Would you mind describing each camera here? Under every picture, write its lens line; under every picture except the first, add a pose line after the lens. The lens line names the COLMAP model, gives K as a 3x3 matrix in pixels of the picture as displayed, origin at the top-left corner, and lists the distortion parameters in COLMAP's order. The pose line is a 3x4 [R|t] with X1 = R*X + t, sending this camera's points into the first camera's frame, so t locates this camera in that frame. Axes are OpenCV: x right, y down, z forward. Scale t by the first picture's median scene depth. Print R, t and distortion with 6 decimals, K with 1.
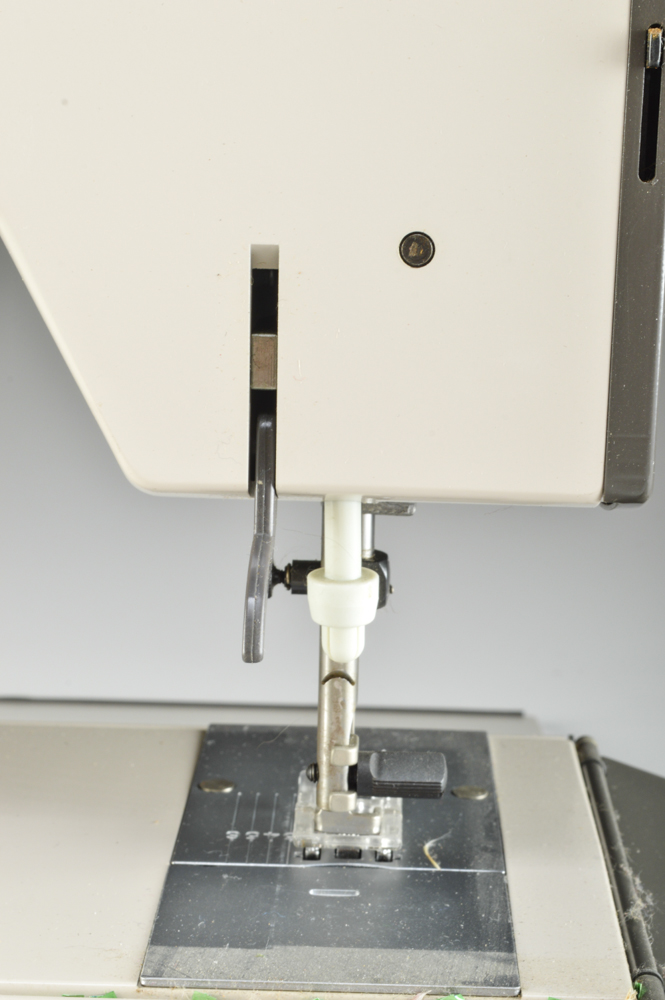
lens RADIAL K [[2404.3, 0, 332.5], [0, 2404.3, 500.0], [0, 0, 1]] dist [0.063472, 0.500697]
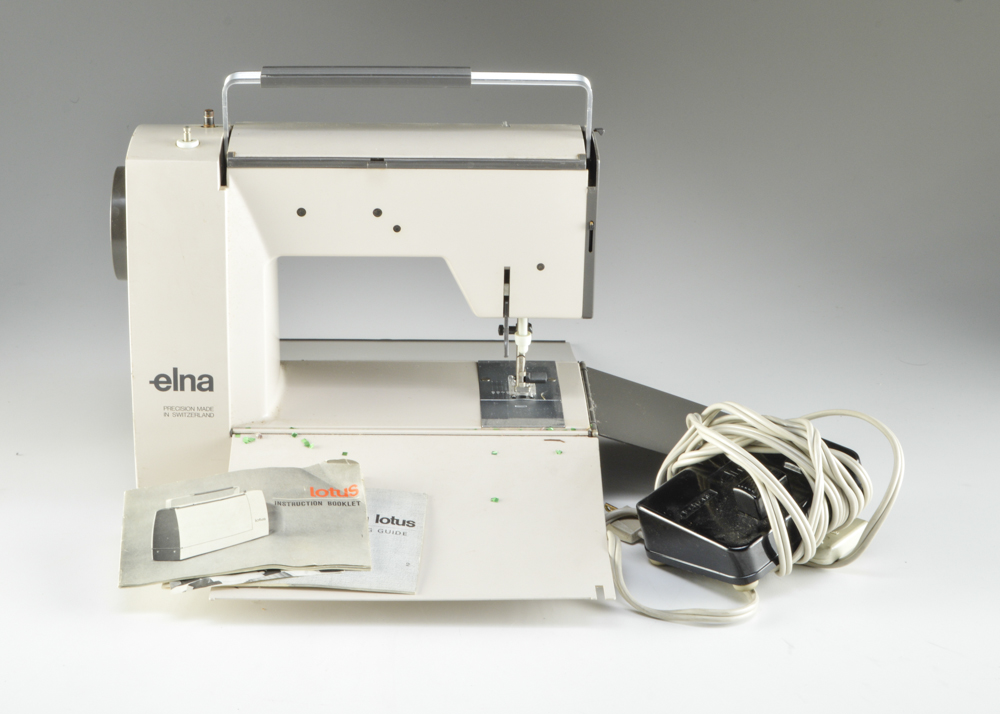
lens RADIAL K [[1783.5, 0, 500.0], [0, 1783.5, 357.0], [0, 0, 1]] dist [-0.189140, -0.001081]
pose [[0.998890, -0.021513, 0.041895, -0.160893], [0.015605, 0.990507, 0.136572, -0.341348], [-0.044436, -0.135767, 0.989744, -2.029507]]
